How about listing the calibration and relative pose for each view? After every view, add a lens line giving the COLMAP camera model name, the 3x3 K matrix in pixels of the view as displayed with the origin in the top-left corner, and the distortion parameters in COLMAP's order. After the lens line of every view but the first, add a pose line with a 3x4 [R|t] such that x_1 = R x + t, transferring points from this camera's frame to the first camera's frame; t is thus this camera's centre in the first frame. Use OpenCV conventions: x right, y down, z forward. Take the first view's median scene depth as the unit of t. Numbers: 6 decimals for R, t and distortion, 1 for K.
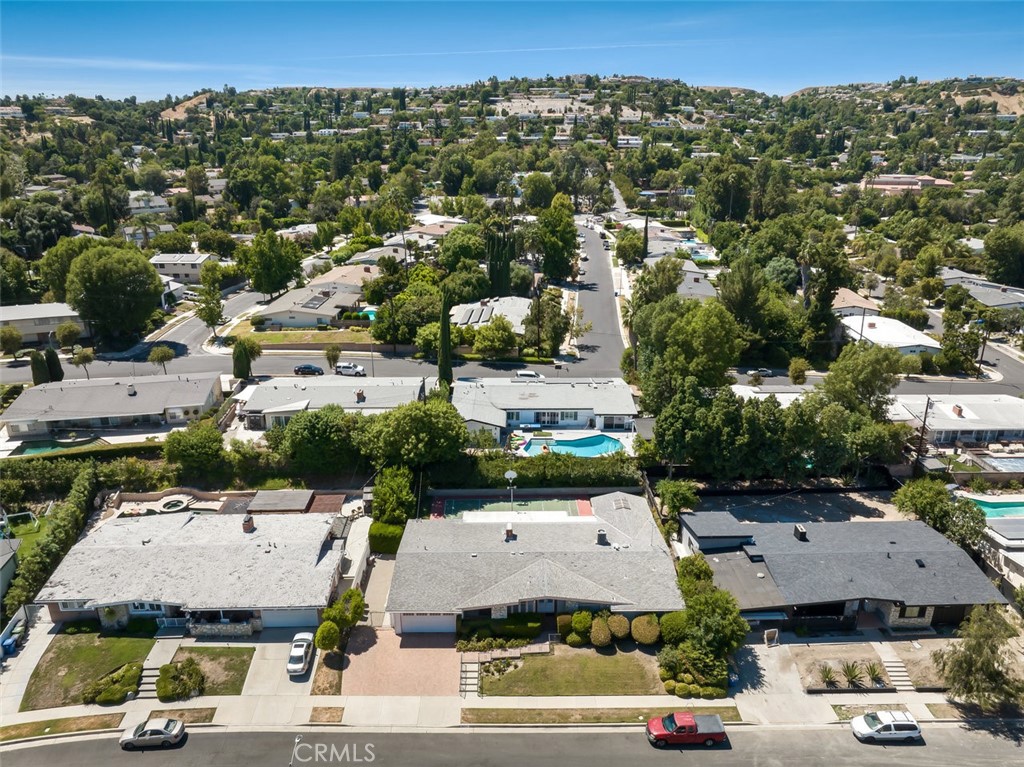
lens RADIAL K [[727.3, 0, 512.0], [0, 727.3, 383.5], [0, 0, 1]] dist [-0.042477, 0.007023]
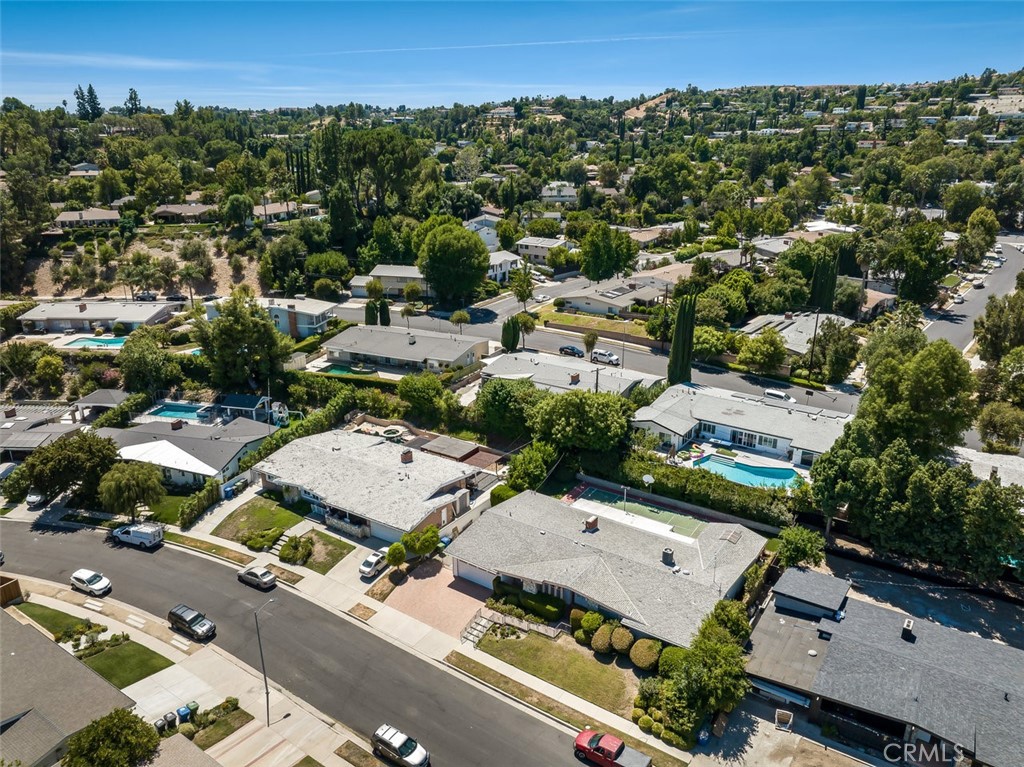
lens RADIAL K [[727.3, 0, 512.0], [0, 727.3, 383.5], [0, 0, 1]] dist [-0.042477, 0.007023]
pose [[0.818663, 0.186735, -0.543066, 0.370082], [-0.185568, 0.980944, 0.057559, -0.025590], [0.543465, 0.053654, 0.837715, 0.059097]]
